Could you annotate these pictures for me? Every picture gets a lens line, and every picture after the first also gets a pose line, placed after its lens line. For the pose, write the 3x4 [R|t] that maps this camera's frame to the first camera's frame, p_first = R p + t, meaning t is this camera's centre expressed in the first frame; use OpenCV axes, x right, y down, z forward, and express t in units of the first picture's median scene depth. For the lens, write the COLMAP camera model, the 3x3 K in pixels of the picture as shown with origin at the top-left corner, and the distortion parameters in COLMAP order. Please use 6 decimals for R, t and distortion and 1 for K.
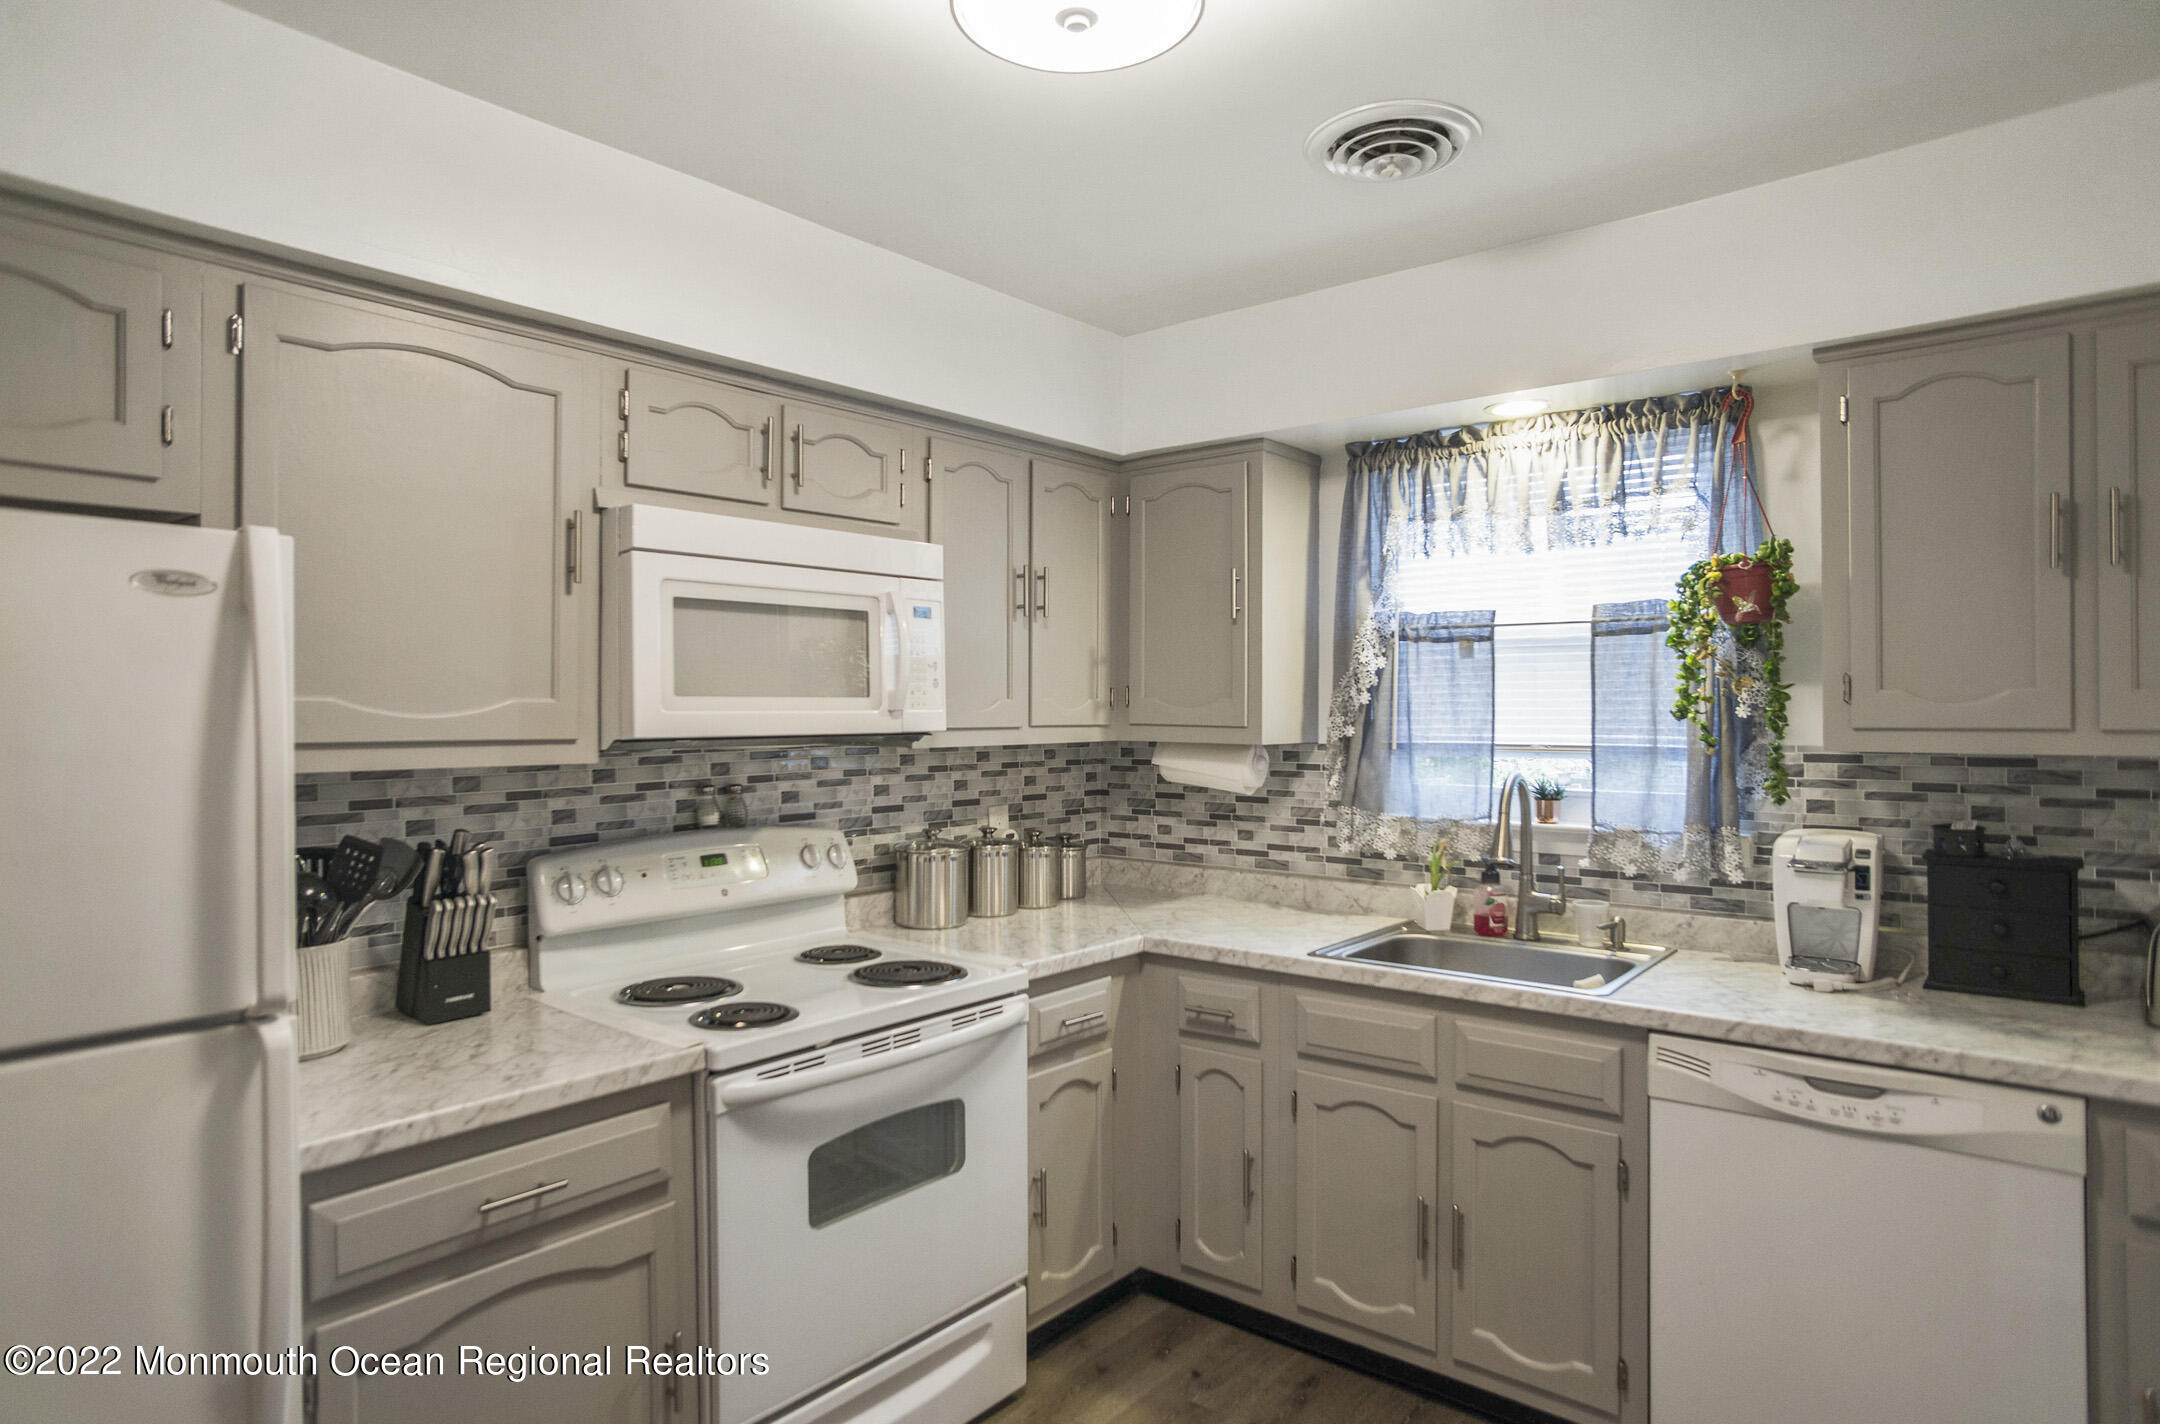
lens RADIAL K [[1214.4, 0, 1075.3], [0, 1214.4, 699.1], [0, 0, 1]] dist [-0.081707, 0.060405]
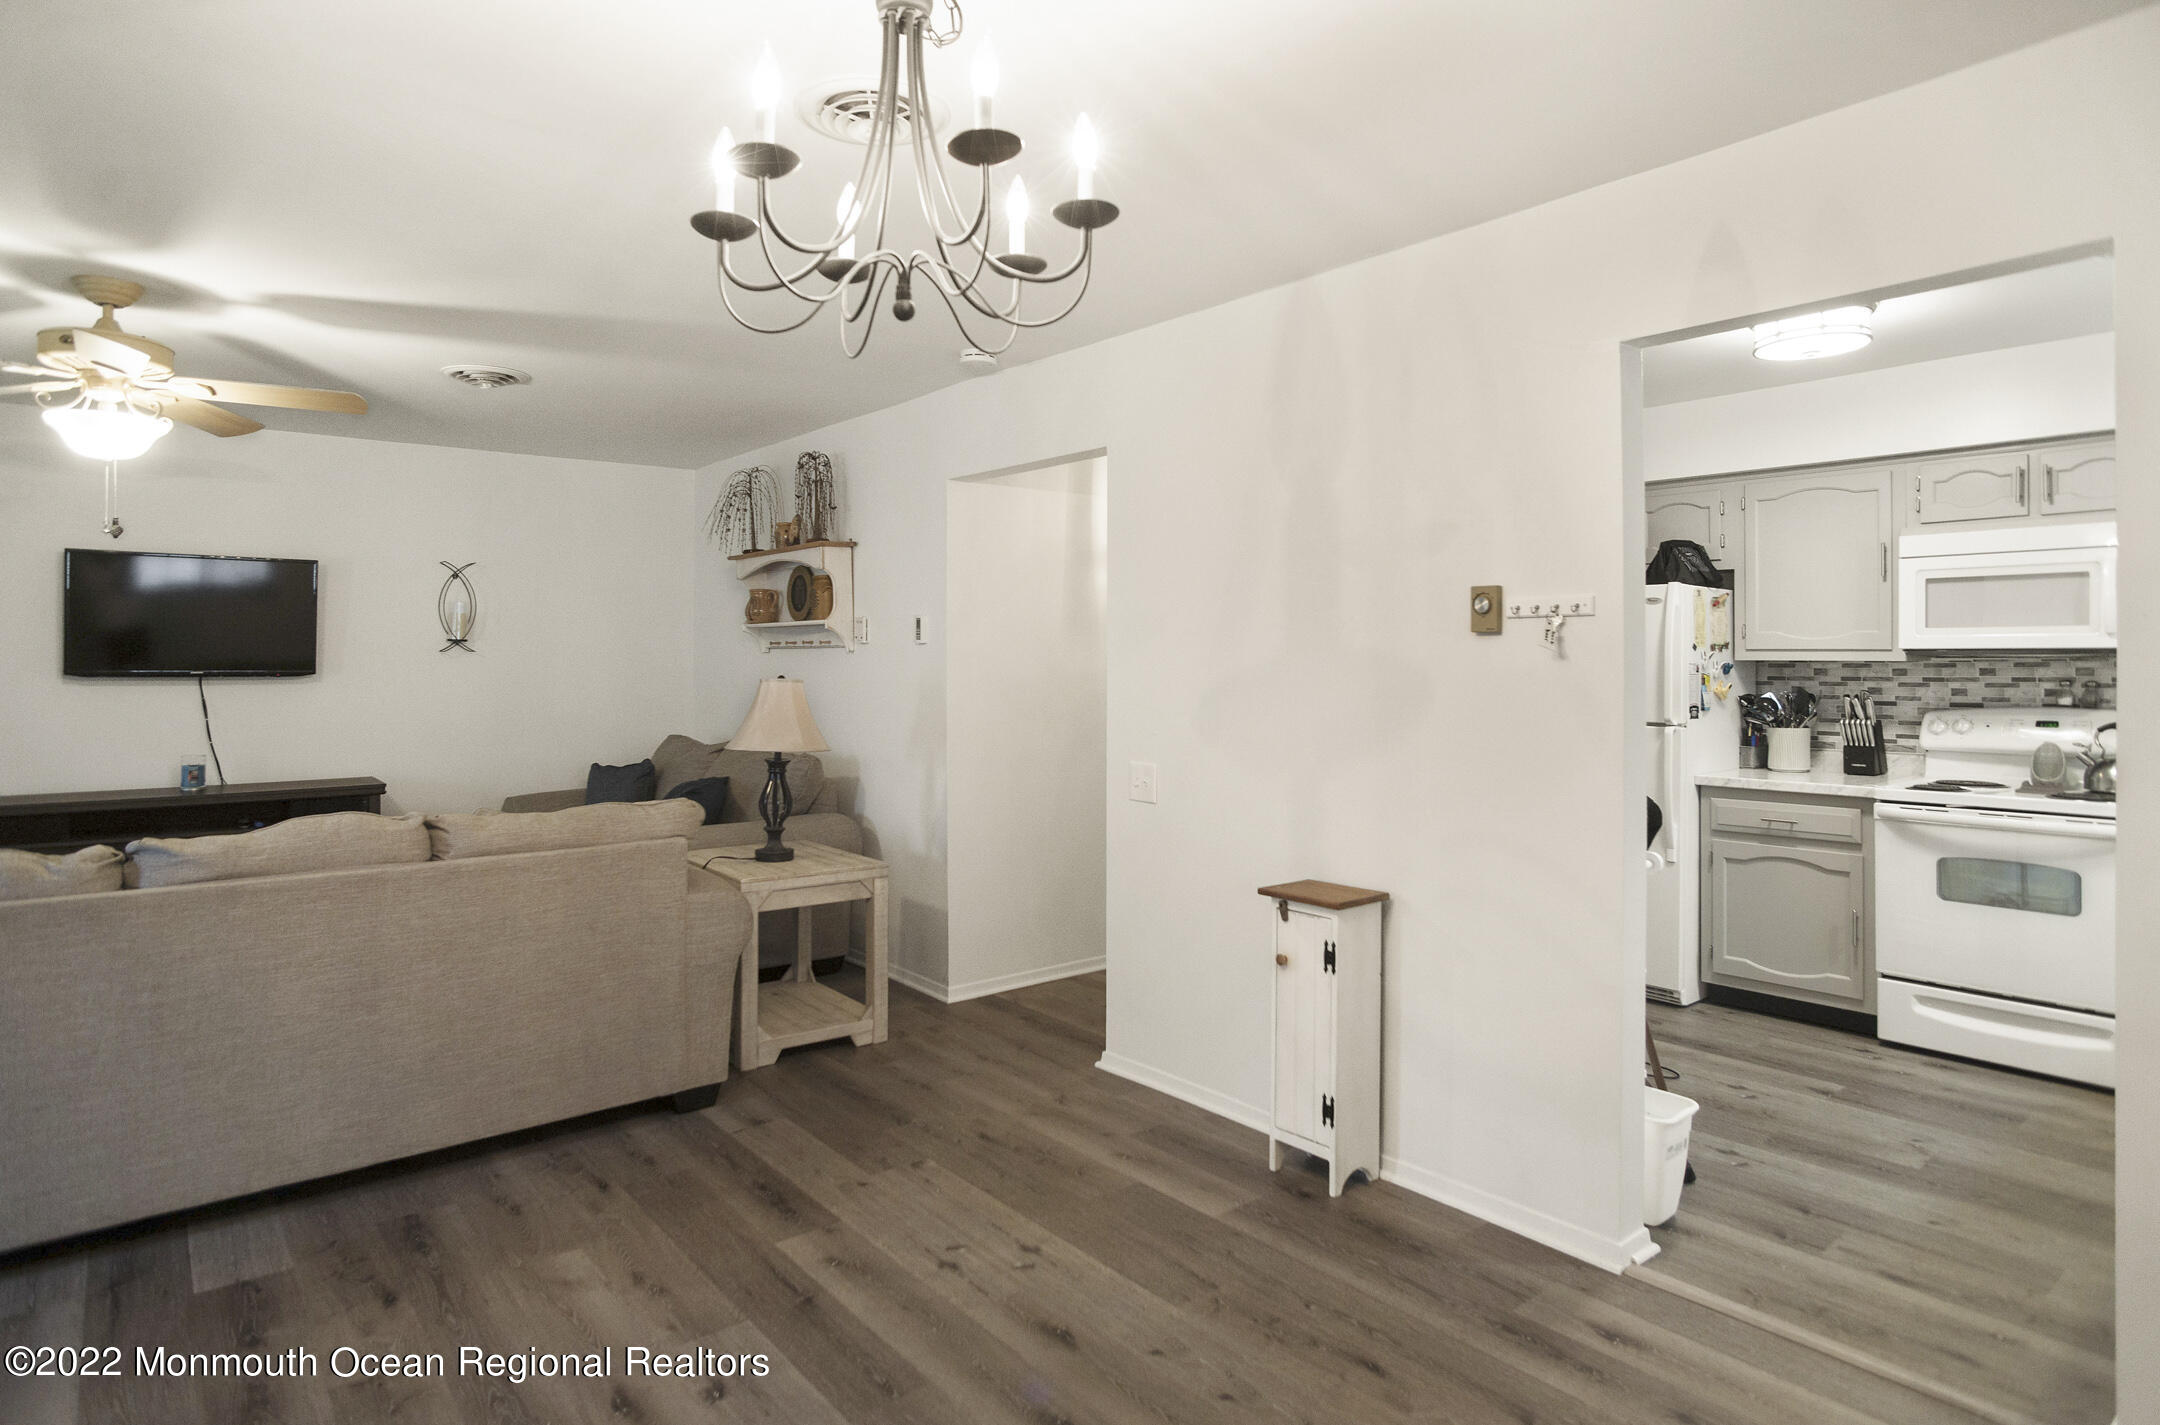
lens RADIAL K [[1193.2, 0, 1077.9], [0, 1193.2, 656.1], [0, 0, 1]] dist [-0.025154, 0.001205]
pose [[-0.173817, 0.001509, -0.984777, 1.549310], [0.009516, 0.999955, -0.000148, 0.026210], [0.984732, -0.009396, -0.173824, -0.046266]]
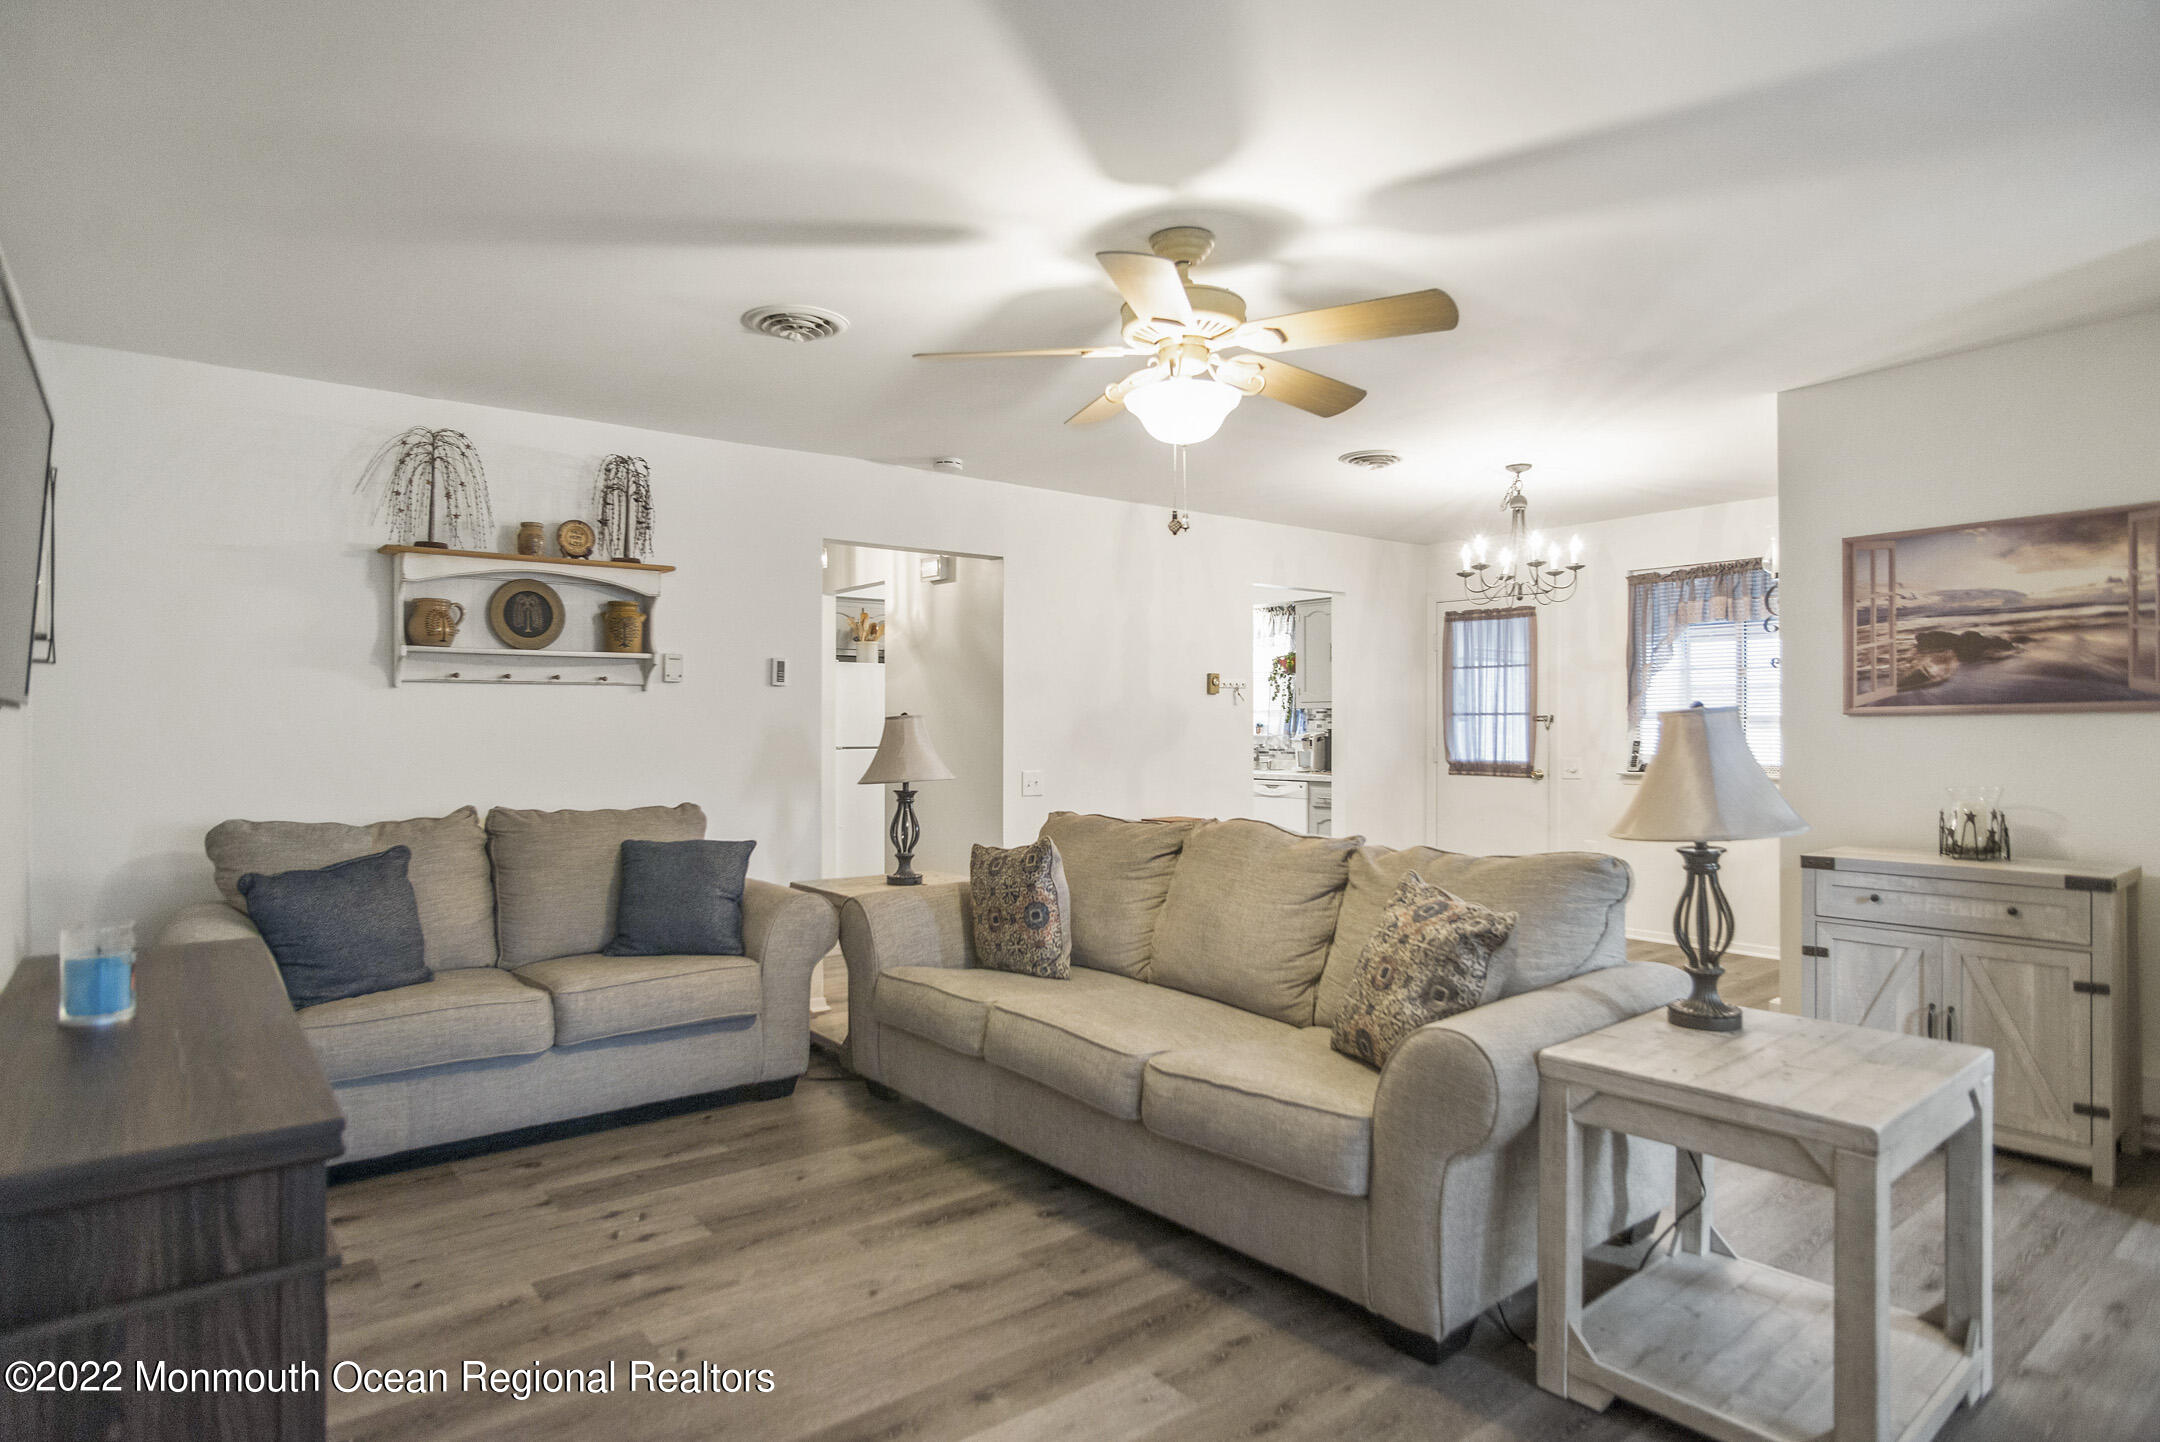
lens RADIAL K [[1202.6, 0, 1080.0], [0, 1202.6, 721.0], [0, 0, 1]] dist [-0.044265, 0.050049]
pose [[0.981286, 0.001385, -0.192550, 0.597018], [-0.000214, 0.999981, 0.006105, 0.050324], [0.192555, -0.005950, 0.981268, -2.419724]]
